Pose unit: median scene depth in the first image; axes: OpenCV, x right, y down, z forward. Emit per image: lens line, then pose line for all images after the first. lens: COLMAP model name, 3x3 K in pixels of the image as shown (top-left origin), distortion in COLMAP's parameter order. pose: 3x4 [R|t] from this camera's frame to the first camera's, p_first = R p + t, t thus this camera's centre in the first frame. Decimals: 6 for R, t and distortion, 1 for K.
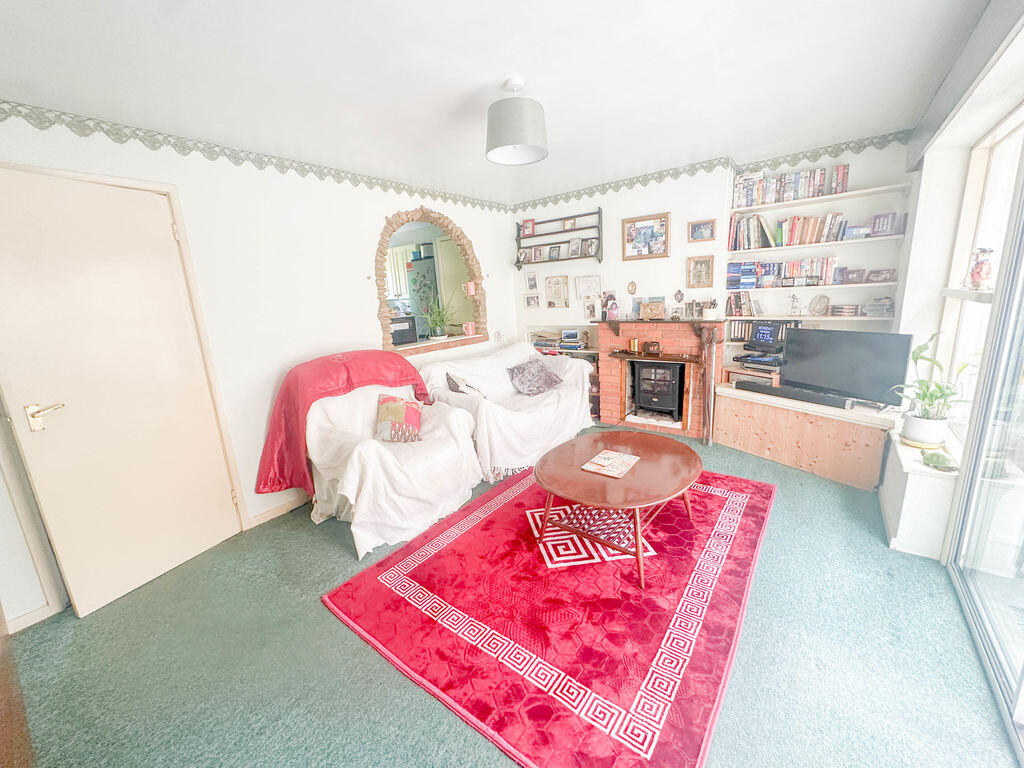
lens RADIAL K [[407.0, 0, 511.7], [0, 407.0, 384.9], [0, 0, 1]] dist [-0.002922, -0.000023]
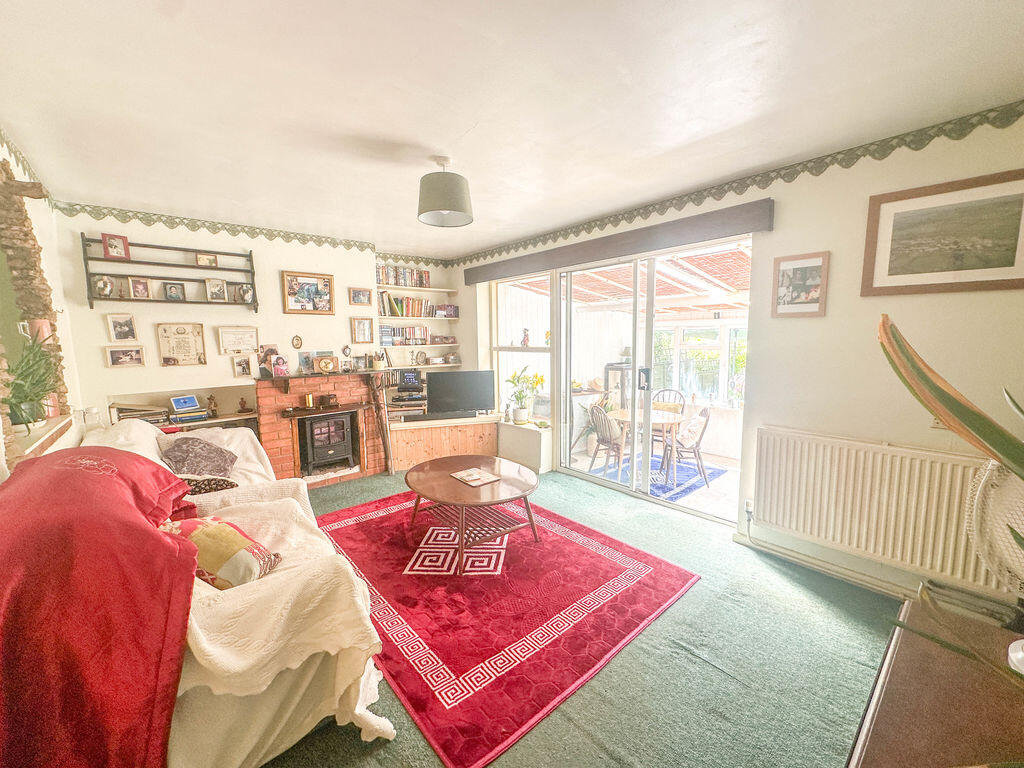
lens RADIAL K [[407.0, 0, 513.7], [0, 407.0, 382.7], [0, 0, 1]] dist [-0.002922, -0.000023]
pose [[0.200855, -0.056480, 0.977991, -0.536807], [0.220619, 0.975298, 0.011015, -0.042846], [-0.954455, 0.213551, 0.208354, 0.331841]]
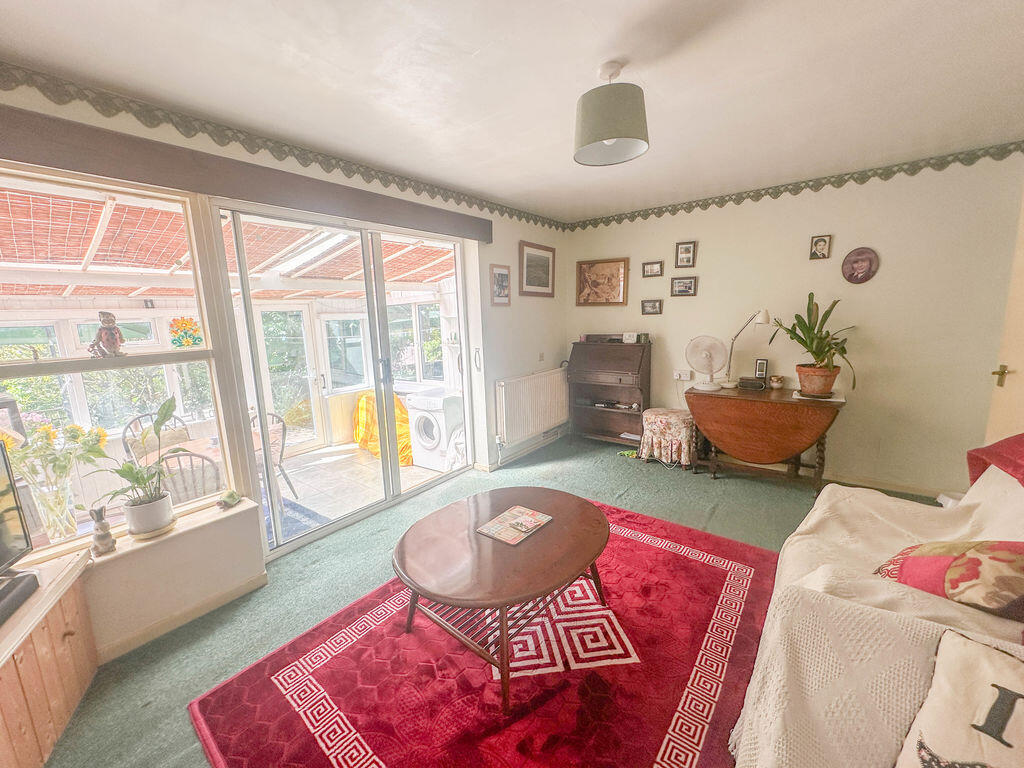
lens RADIAL K [[407.0, 0, 510.5], [0, 407.0, 382.1], [0, 0, 1]] dist [-0.002922, -0.000023]
pose [[-0.995528, 0.090832, 0.025945, 0.114752], [0.093892, 0.921259, 0.377448, -0.226941], [0.010383, 0.378196, -0.925667, 0.963399]]
